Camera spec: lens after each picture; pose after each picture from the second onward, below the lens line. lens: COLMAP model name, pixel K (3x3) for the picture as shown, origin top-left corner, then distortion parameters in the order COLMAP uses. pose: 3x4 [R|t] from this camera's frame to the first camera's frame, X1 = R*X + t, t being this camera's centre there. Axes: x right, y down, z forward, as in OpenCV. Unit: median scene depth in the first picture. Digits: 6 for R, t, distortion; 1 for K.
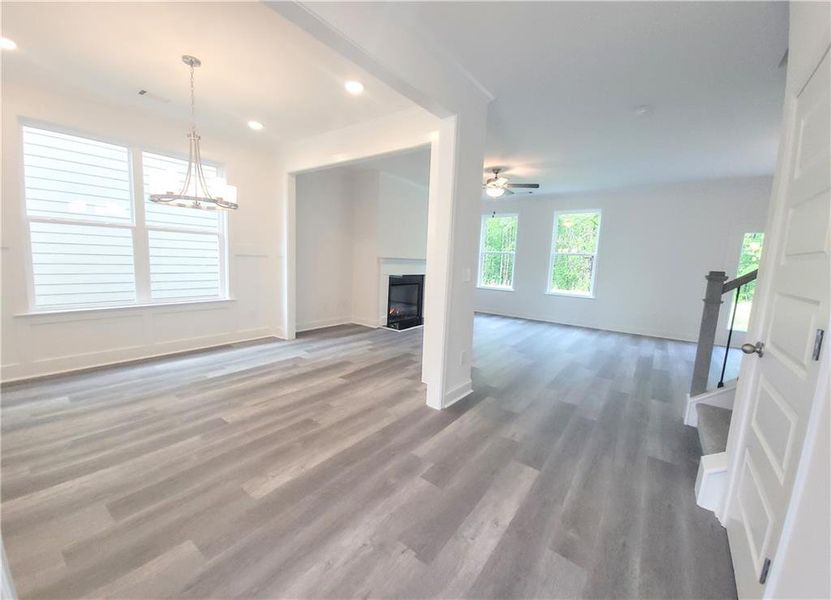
lens RADIAL K [[331.3, 0, 415.5], [0, 331.3, 300.0], [0, 0, 1]] dist [-0.000167, -0.000134]
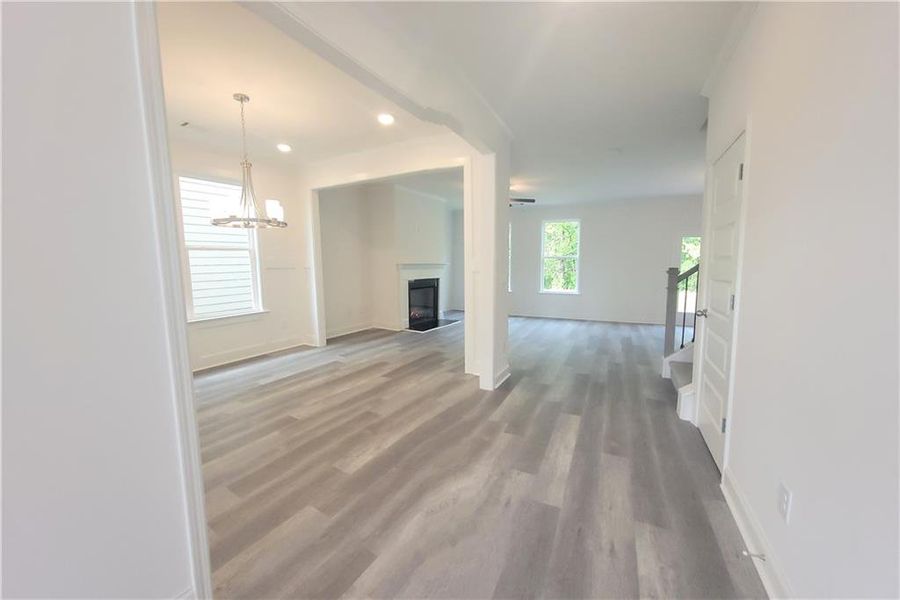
lens RADIAL K [[336.6, 0, 450.0], [0, 336.6, 300.0], [0, 0, 1]] dist [-0.083508, -0.000001]
pose [[0.984612, -0.053235, 0.166449, -0.190365], [0.057119, 0.998194, -0.018632, 0.019573], [-0.165156, 0.027853, 0.985874, -0.136527]]
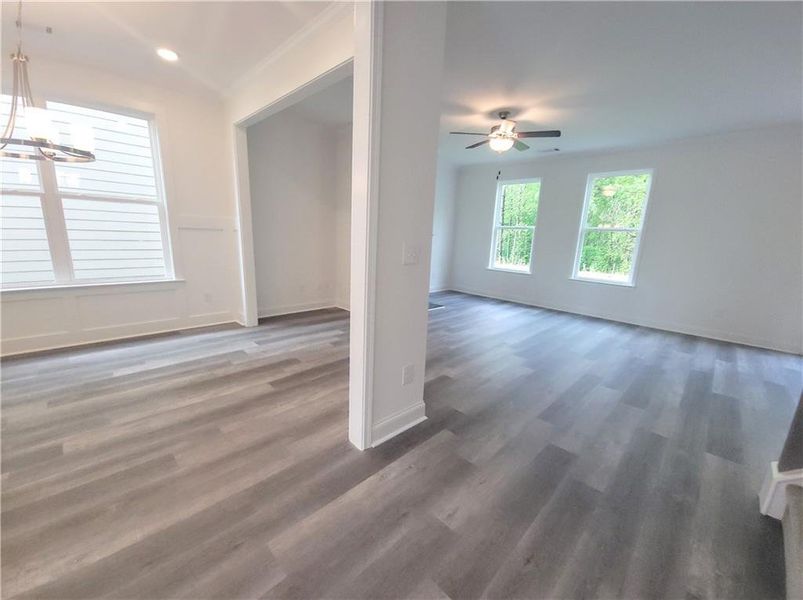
lens RADIAL K [[331.6, 0, 401.5], [0, 331.6, 300.0], [0, 0, 1]] dist [0.014289, -0.008051]
pose [[0.990765, 0.026243, -0.133027, 0.181027], [-0.017464, 0.997618, 0.066731, -0.022807], [0.134462, -0.063791, 0.988863, 0.261299]]
